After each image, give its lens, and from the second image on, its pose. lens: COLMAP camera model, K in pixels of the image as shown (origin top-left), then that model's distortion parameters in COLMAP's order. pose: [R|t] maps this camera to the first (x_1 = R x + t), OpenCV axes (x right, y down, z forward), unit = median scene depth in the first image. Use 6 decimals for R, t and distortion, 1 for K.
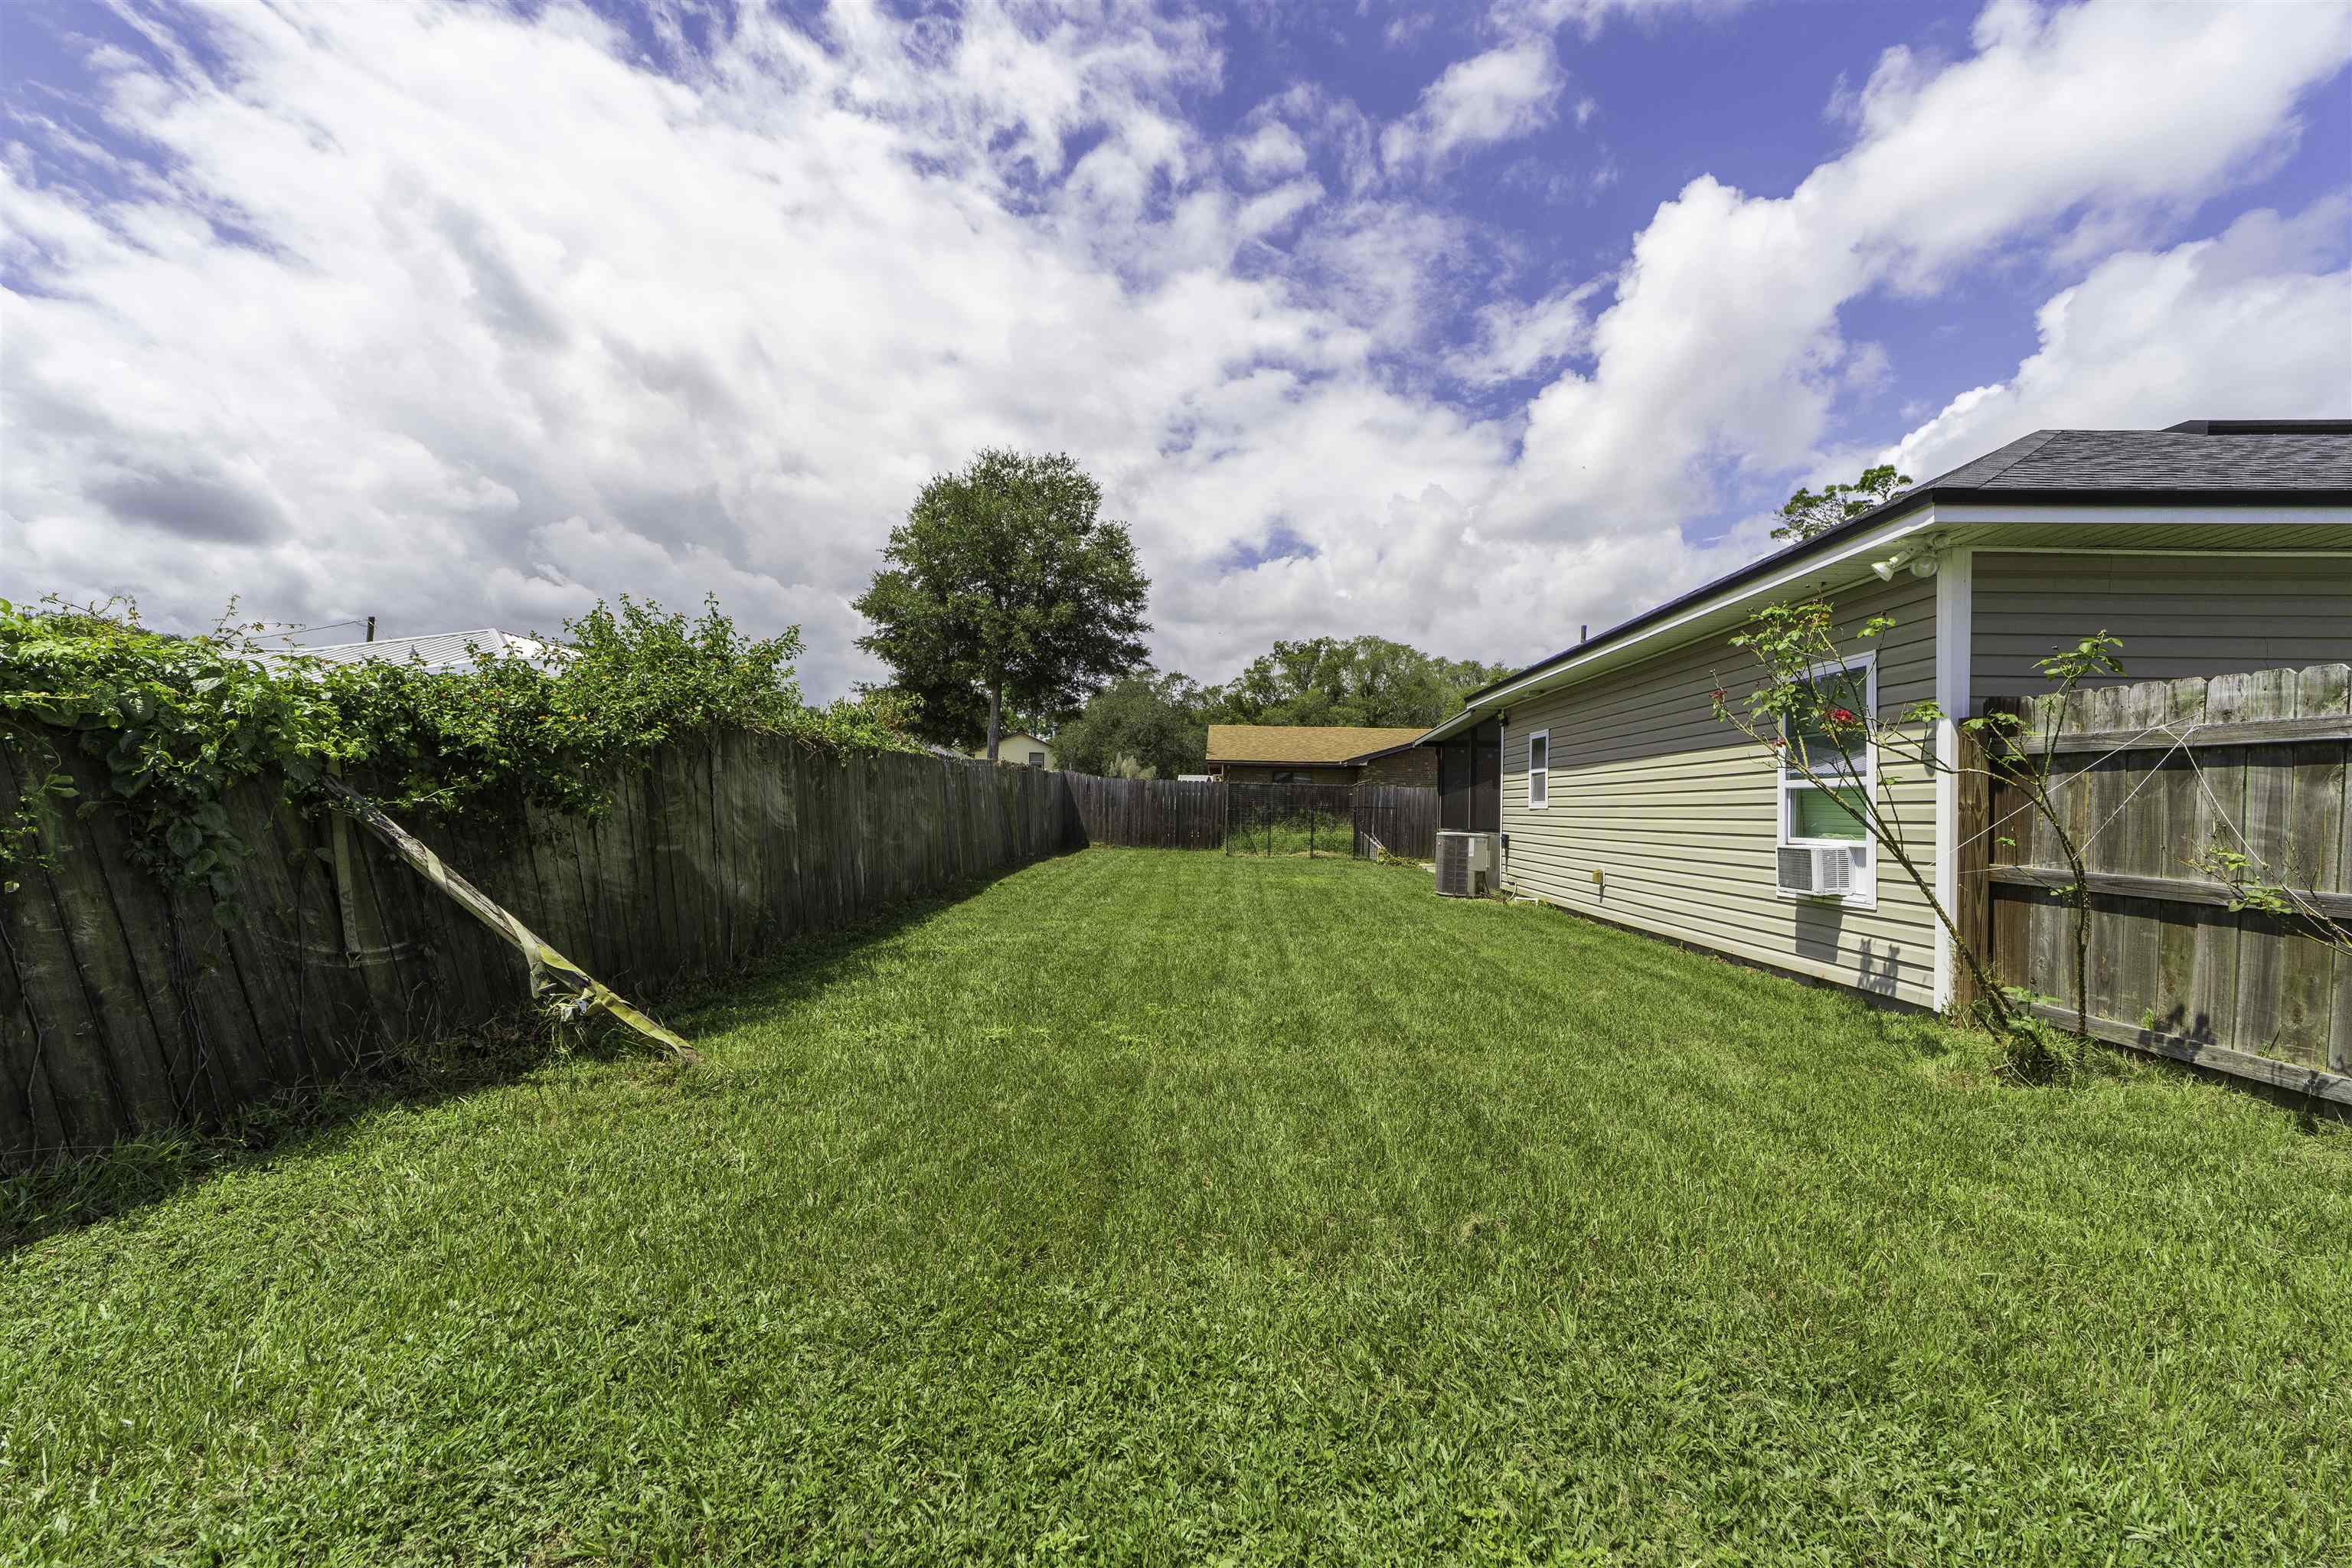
lens RADIAL K [[928.3, 0, 1169.3], [0, 928.3, 768.6], [0, 0, 1]] dist [0.022543, 0.000272]
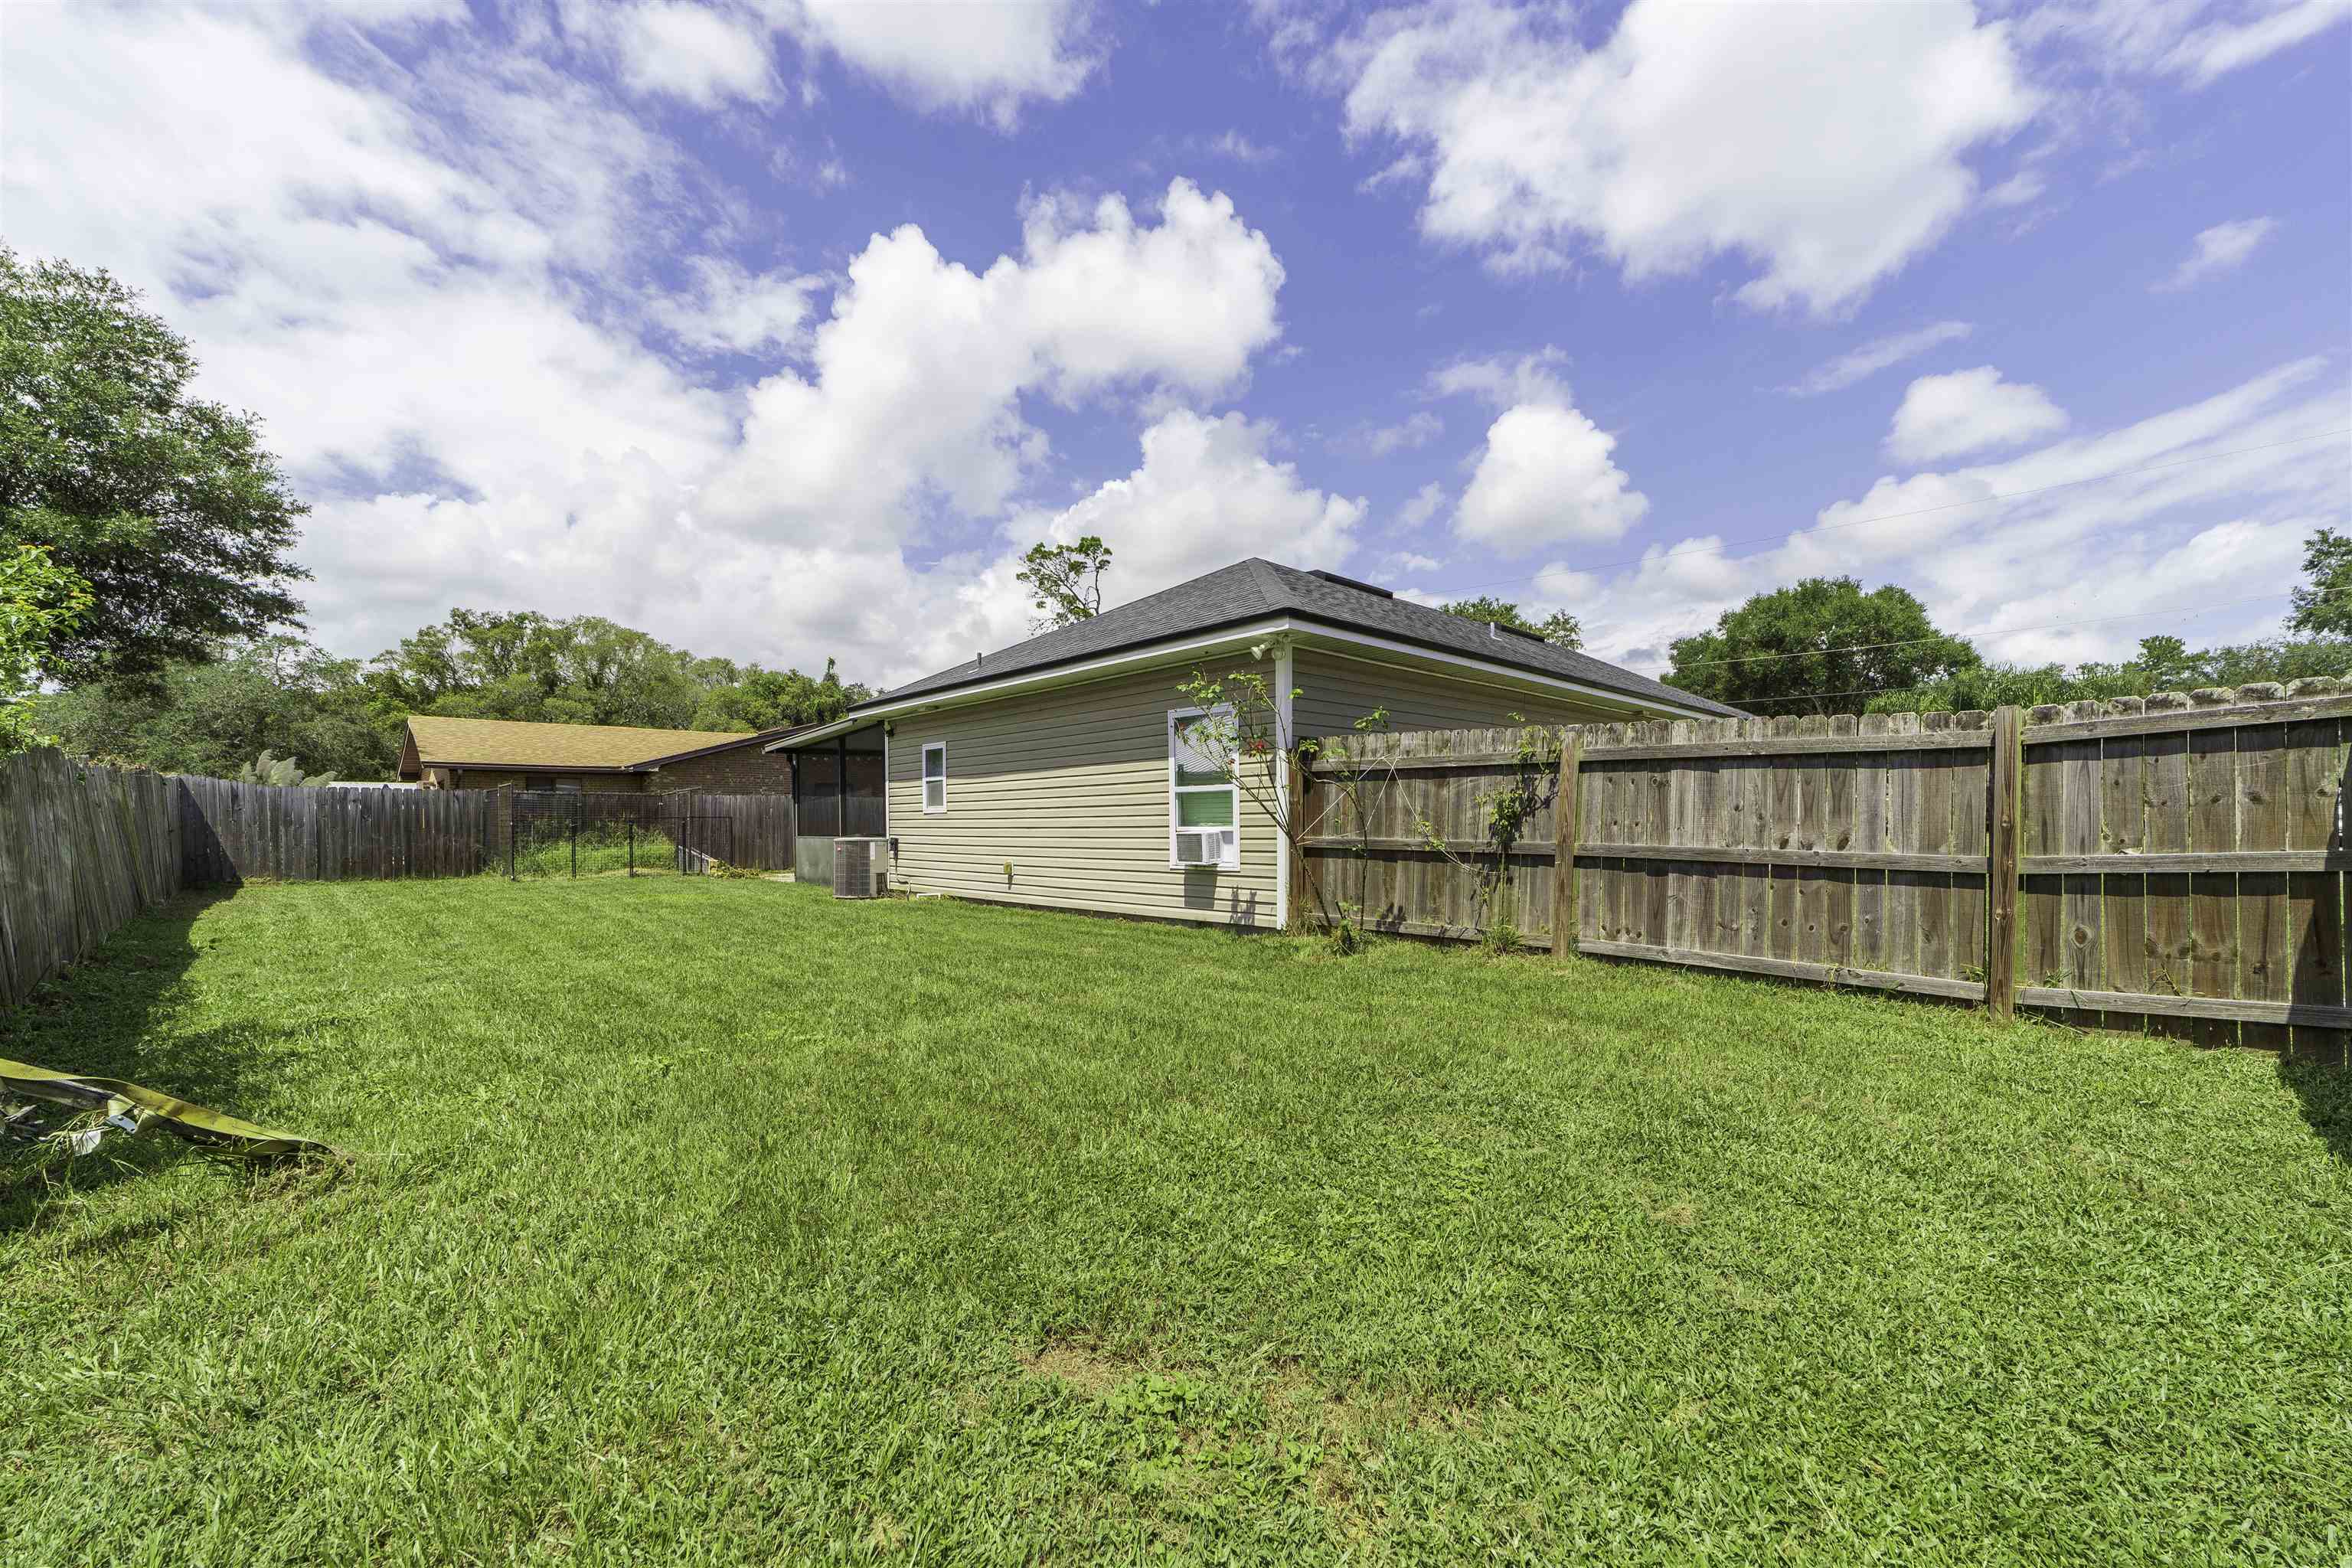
lens RADIAL K [[962.8, 0, 1194.1], [0, 962.8, 790.6], [0, 0, 1]] dist [-0.002201, 0.021059]
pose [[0.690943, -0.004513, 0.722895, -0.218478], [-0.006765, 0.999896, 0.012709, -0.000224], [-0.722878, -0.013672, 0.690841, -0.015540]]
